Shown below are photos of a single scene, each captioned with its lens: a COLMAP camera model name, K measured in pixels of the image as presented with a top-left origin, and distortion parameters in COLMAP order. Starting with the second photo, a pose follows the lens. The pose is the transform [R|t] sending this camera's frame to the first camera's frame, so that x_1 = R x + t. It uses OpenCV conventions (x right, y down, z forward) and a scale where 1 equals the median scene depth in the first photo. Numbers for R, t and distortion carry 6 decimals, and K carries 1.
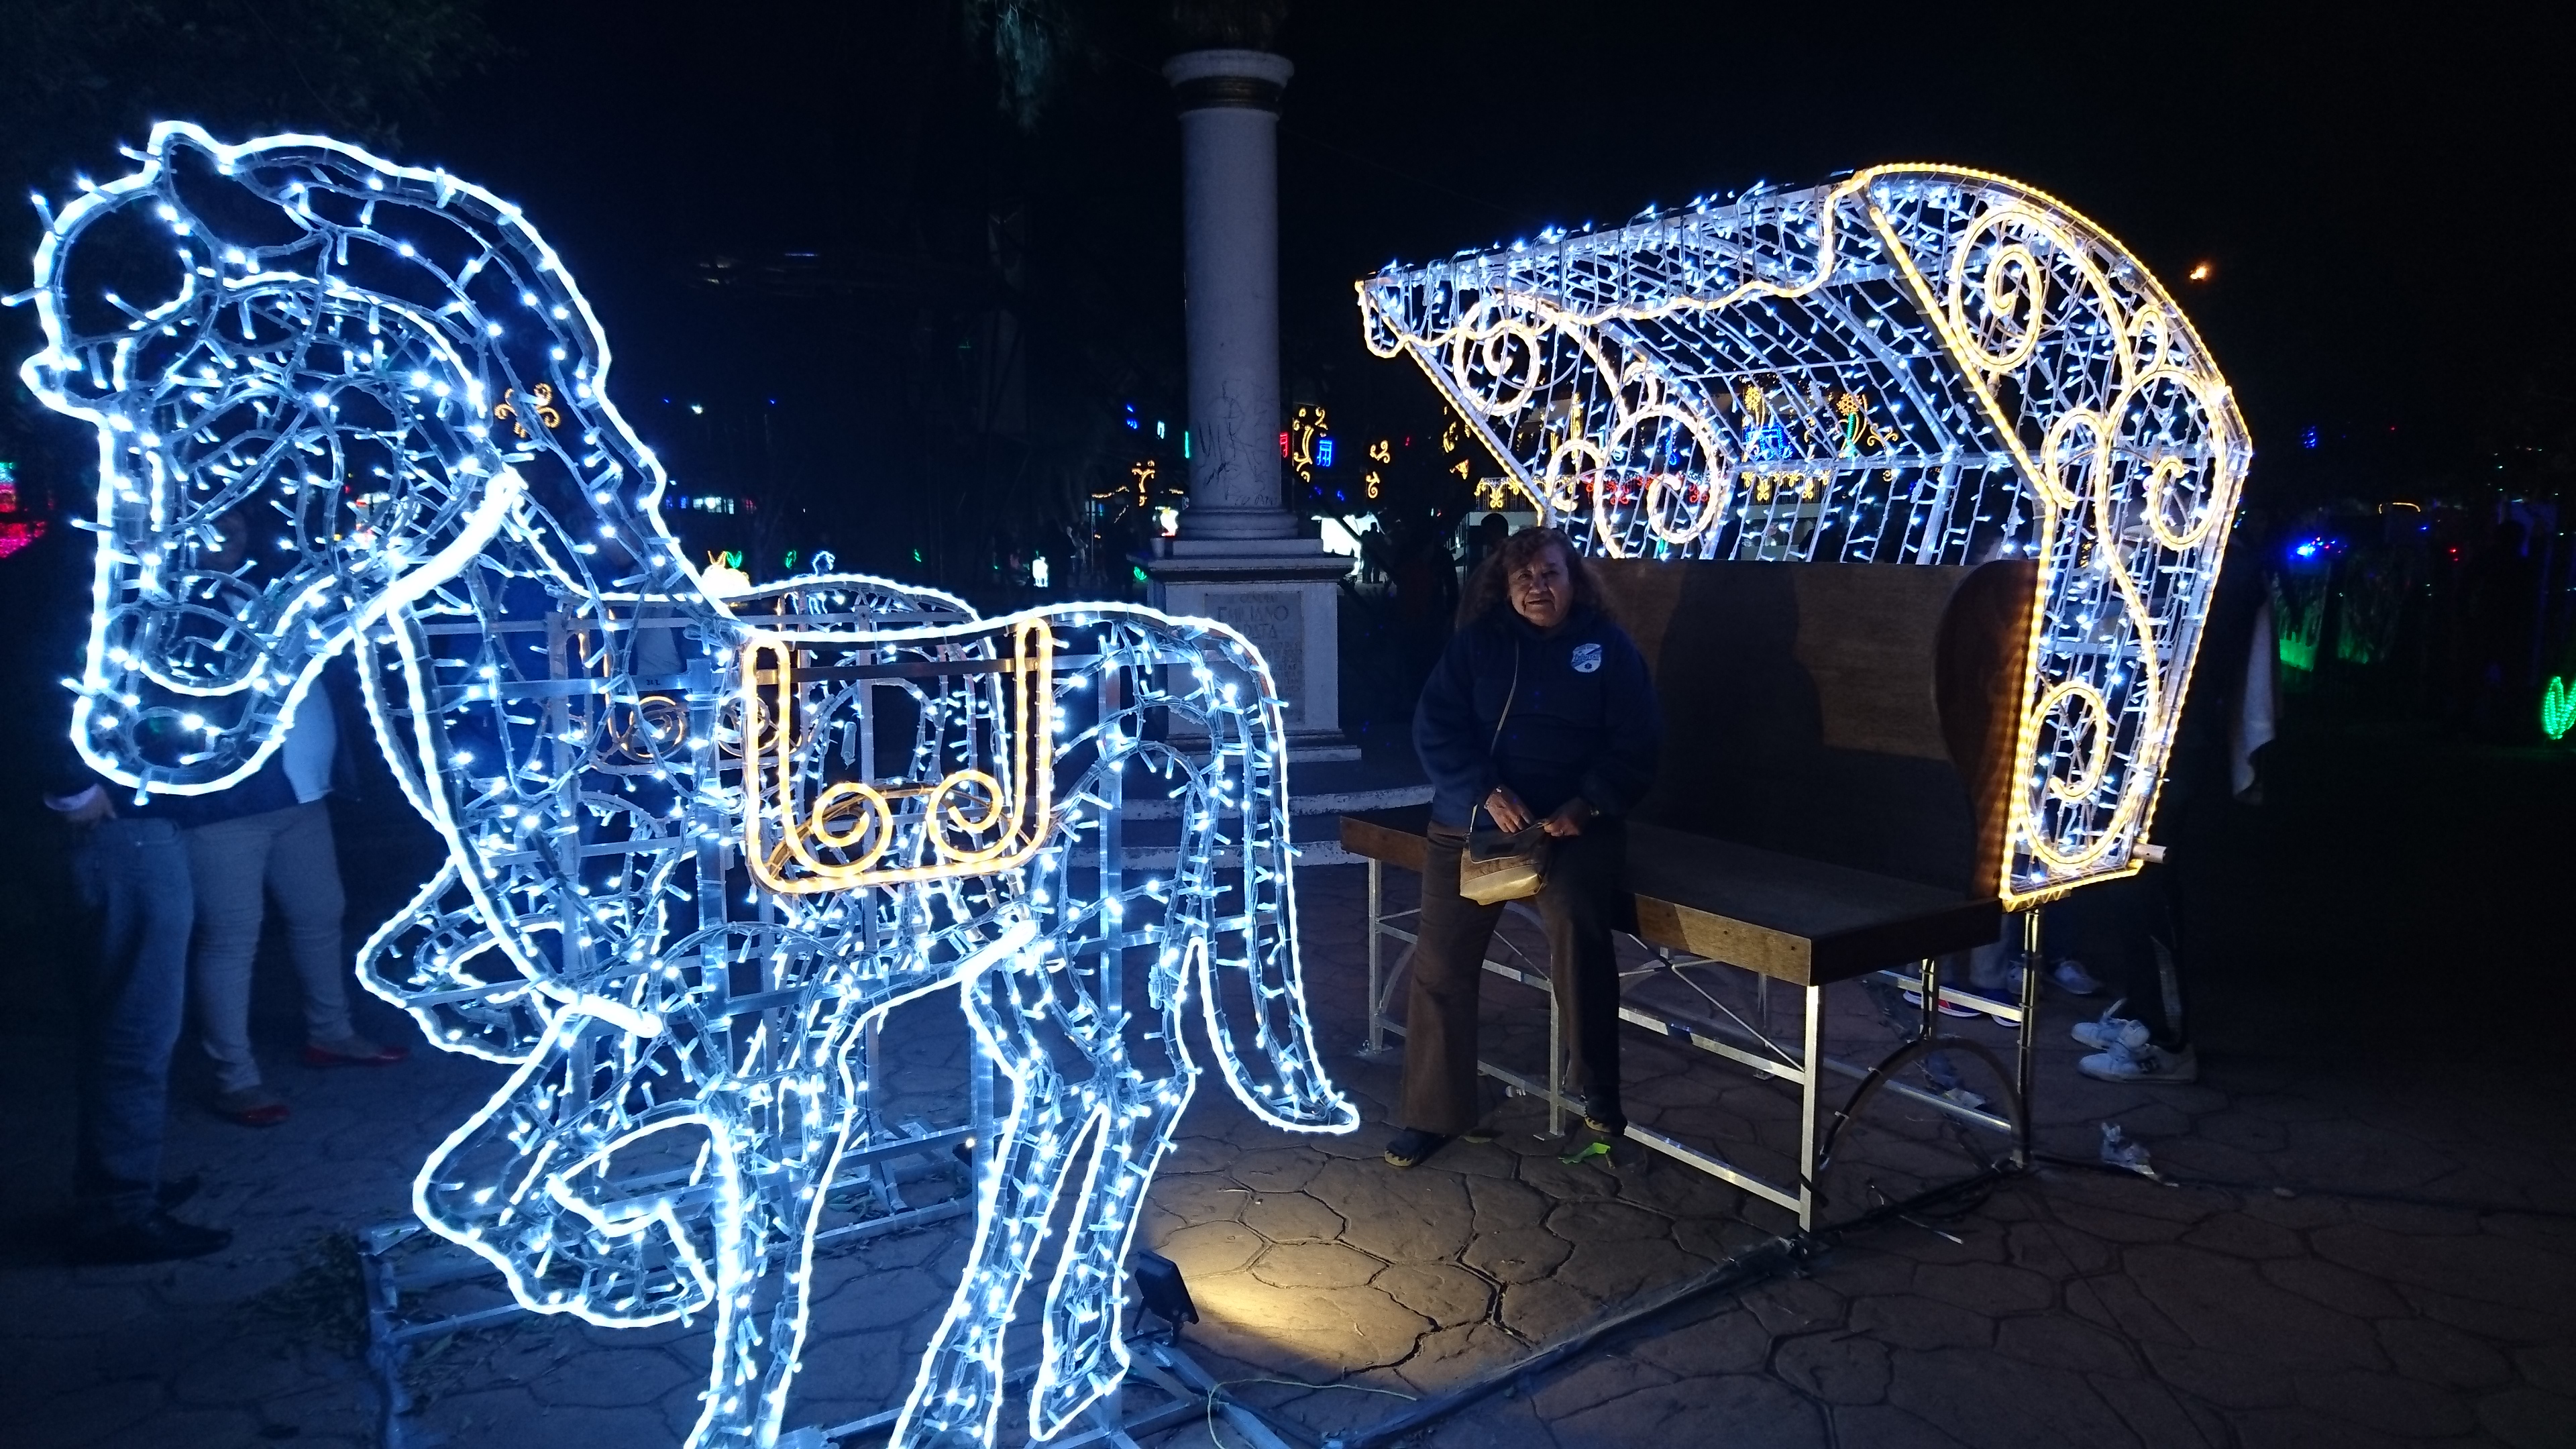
lens RADIAL K [[1885.8, 0, 1222.8], [0, 1885.8, 724.4], [0, 0, 1]] dist [0.123837, -0.291096]
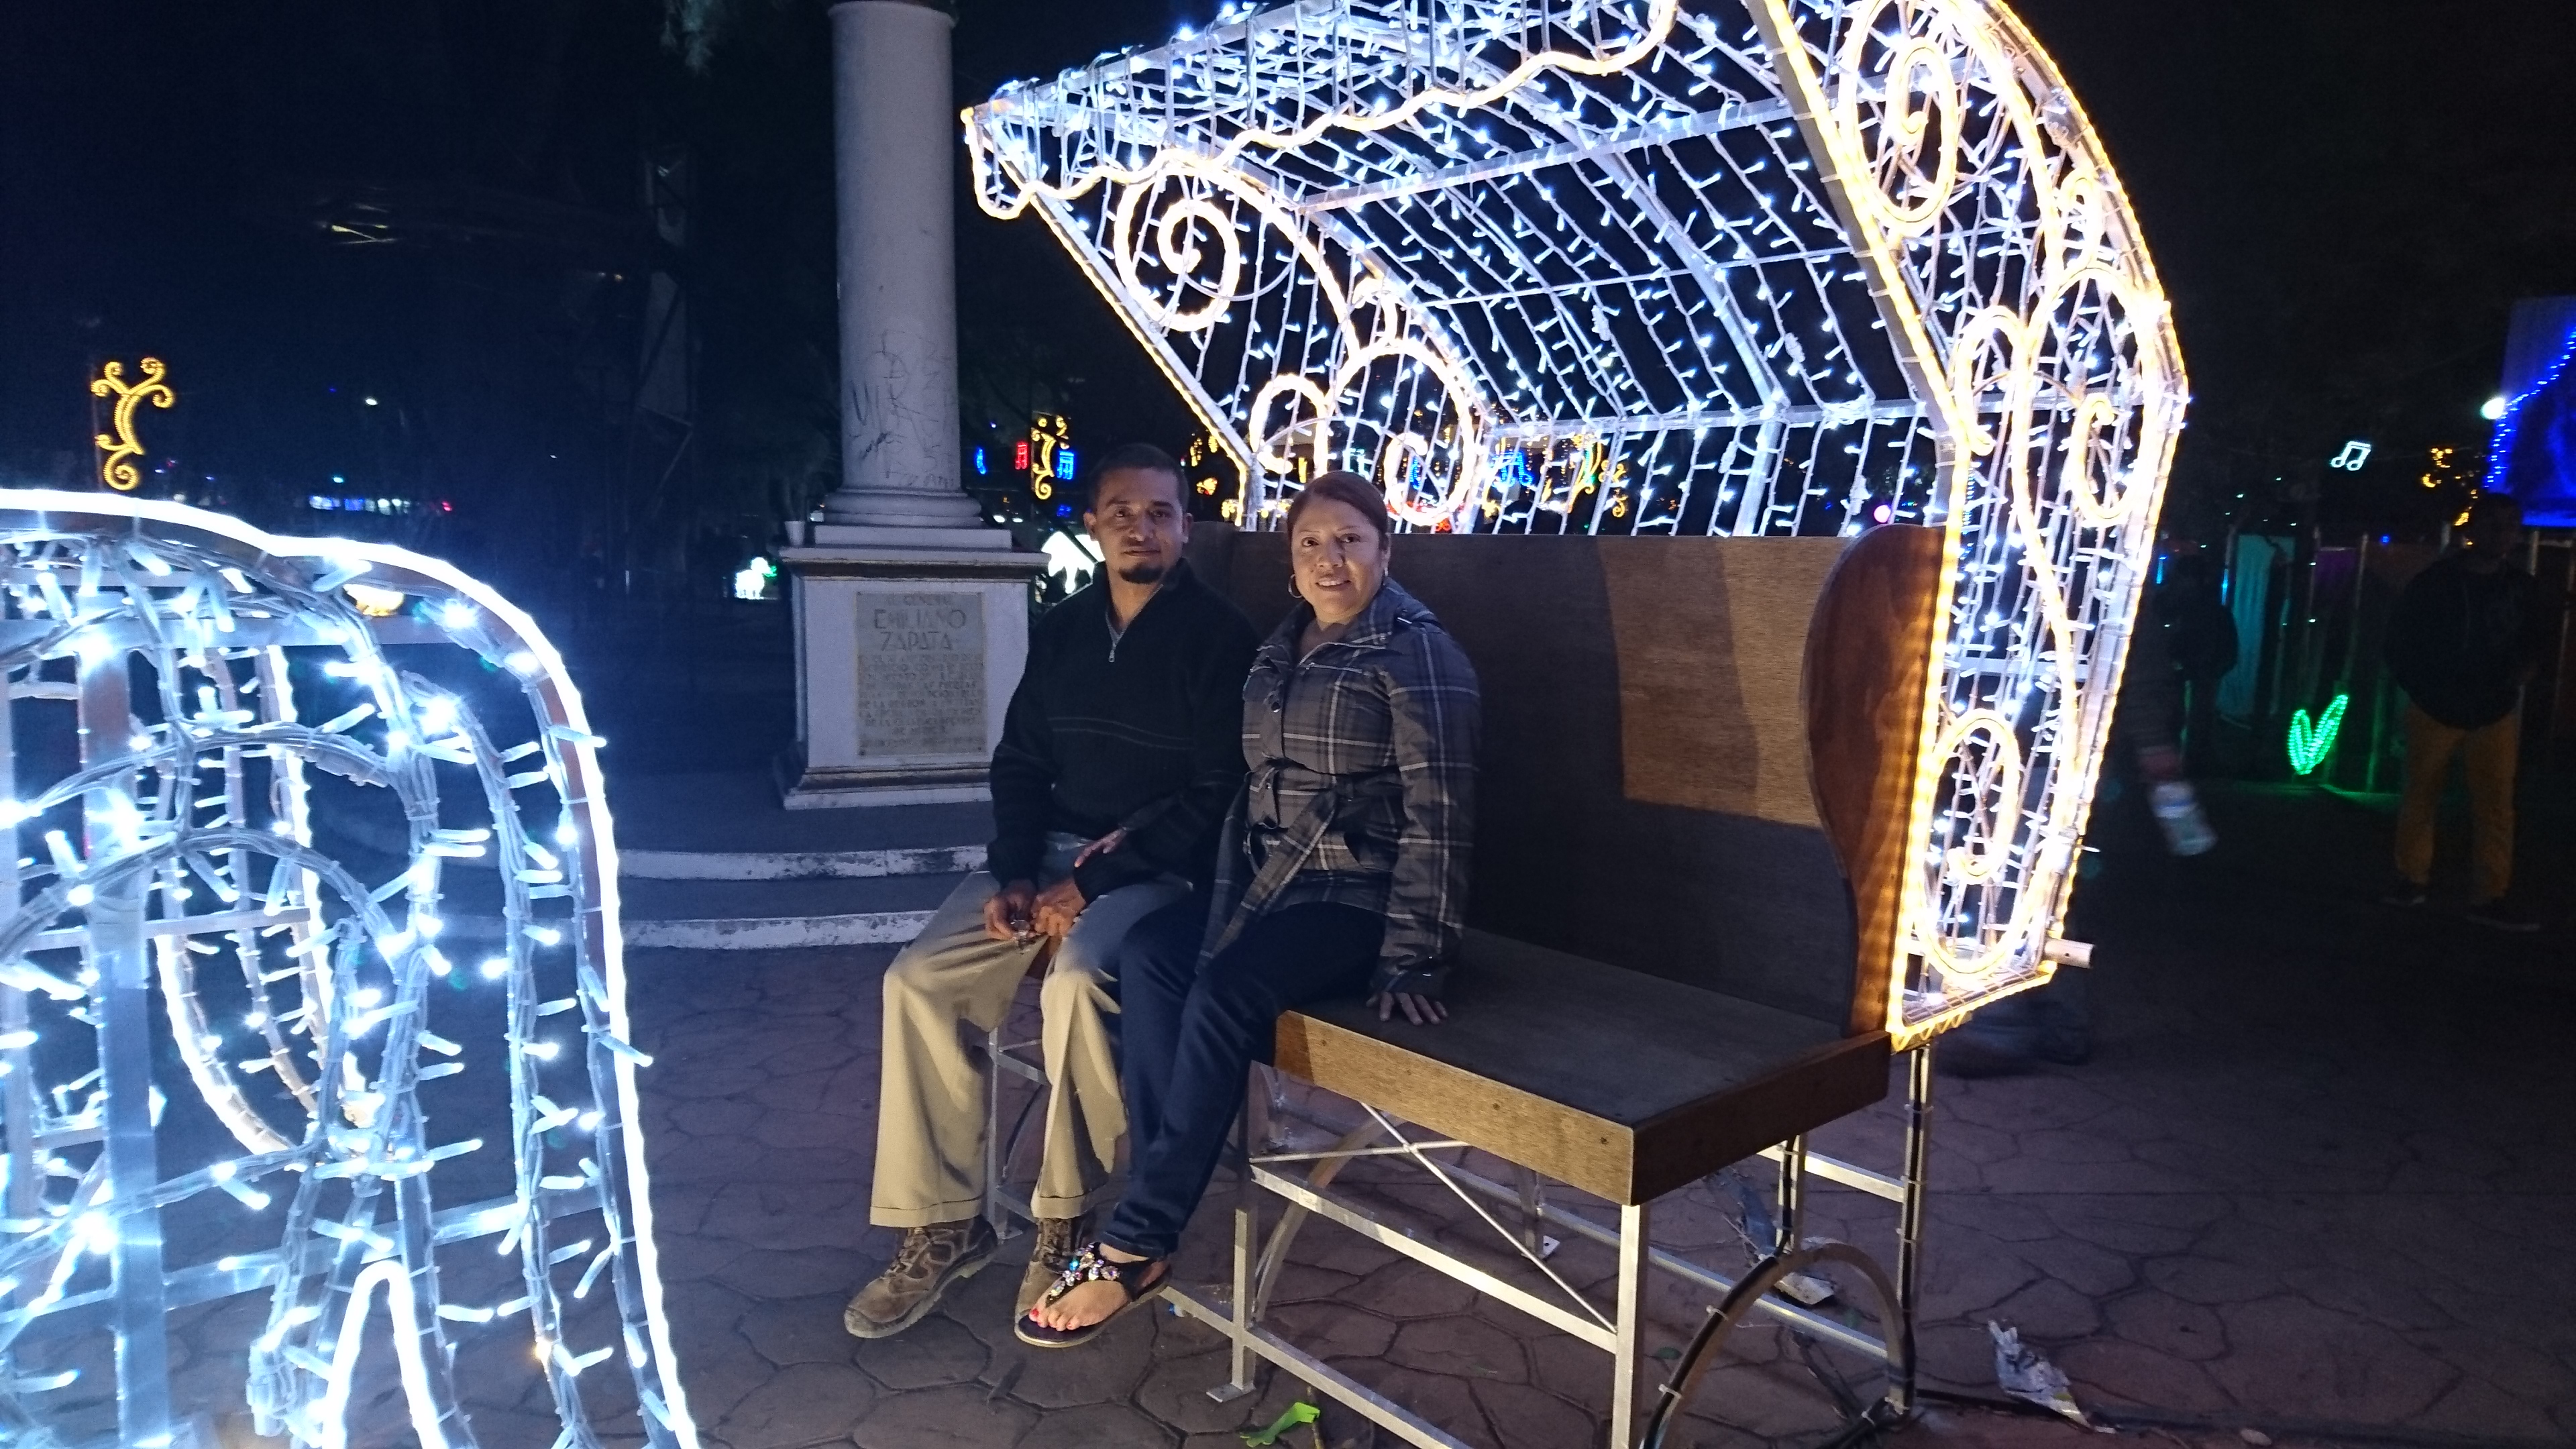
lens RADIAL K [[1977.1, 0, 1359.4], [0, 1977.1, 733.7], [0, 0, 1]] dist [0.052310, -0.181173]
pose [[0.979202, 0.005929, 0.202800, 0.079635], [-0.004261, 0.999953, -0.008662, -0.006458], [-0.202842, 0.007618, 0.979182, 0.336653]]
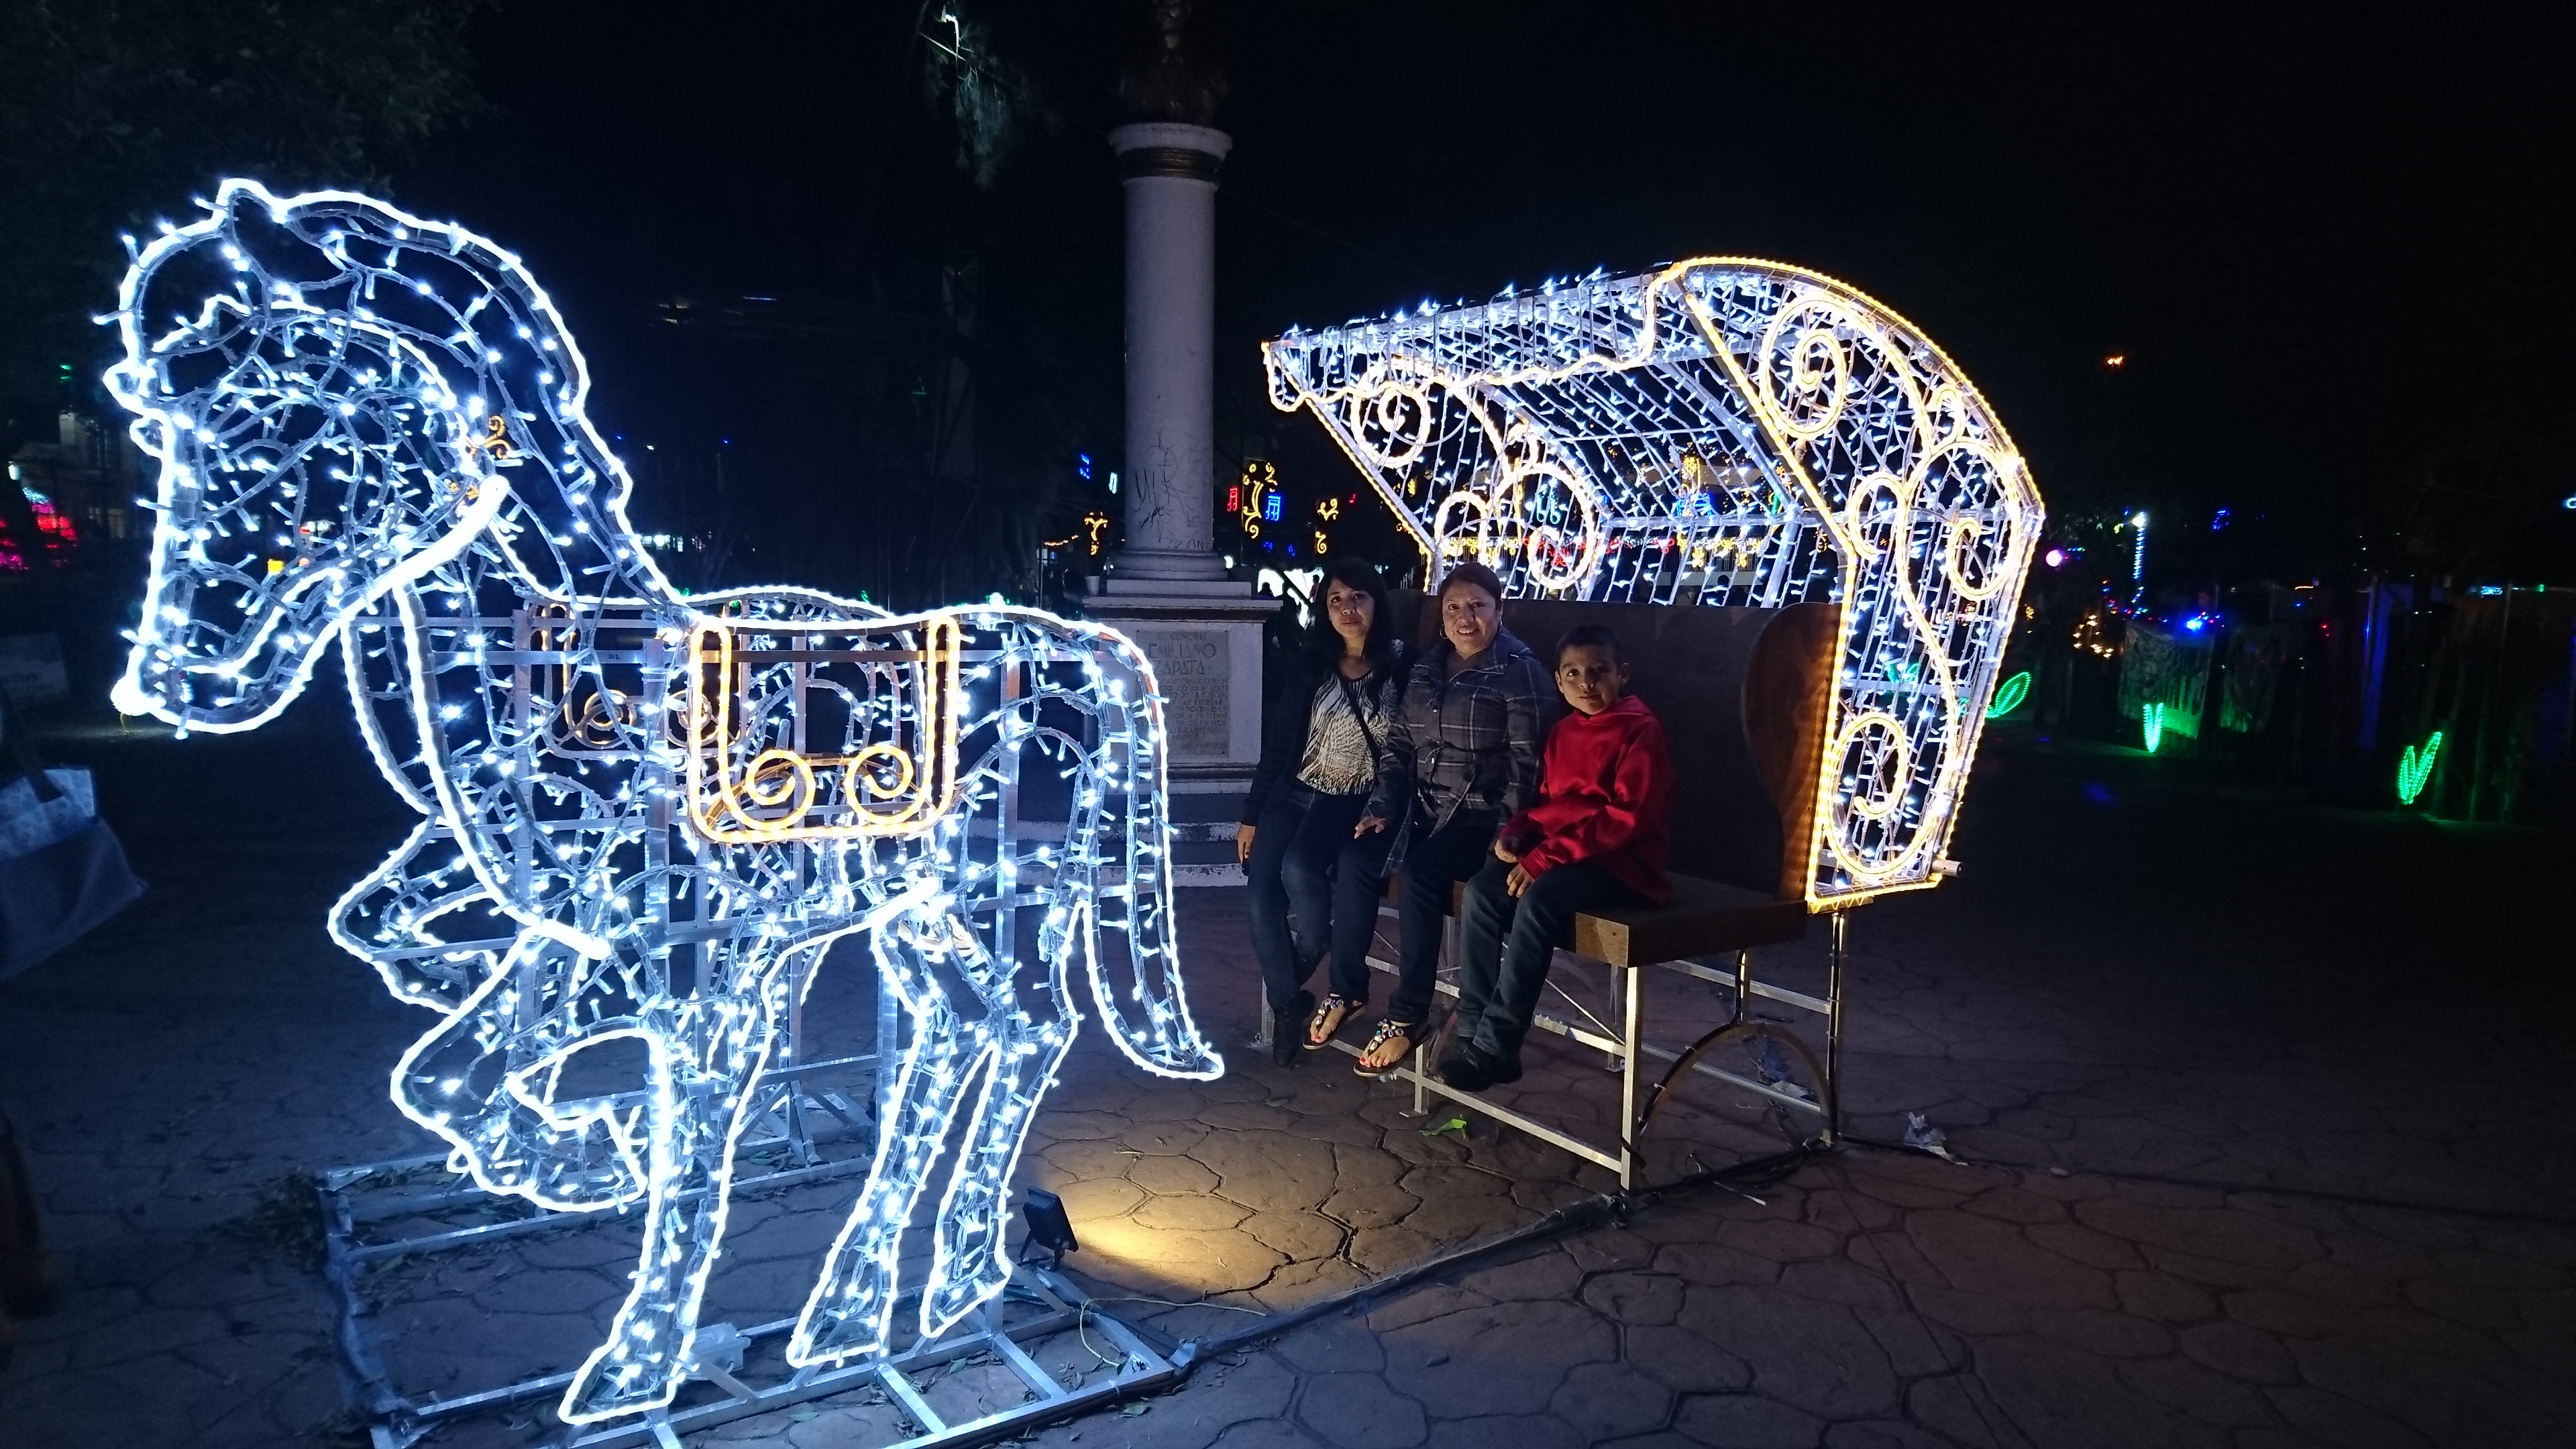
lens RADIAL K [[1848.1, 0, 1241.8], [0, 1848.1, 694.0], [0, 0, 1]] dist [0.181371, -0.424098]
pose [[0.998863, 0.025568, 0.040236, 0.023456], [-0.023891, 0.998847, -0.041629, 0.021458], [-0.041254, 0.040620, 0.998323, -0.095541]]
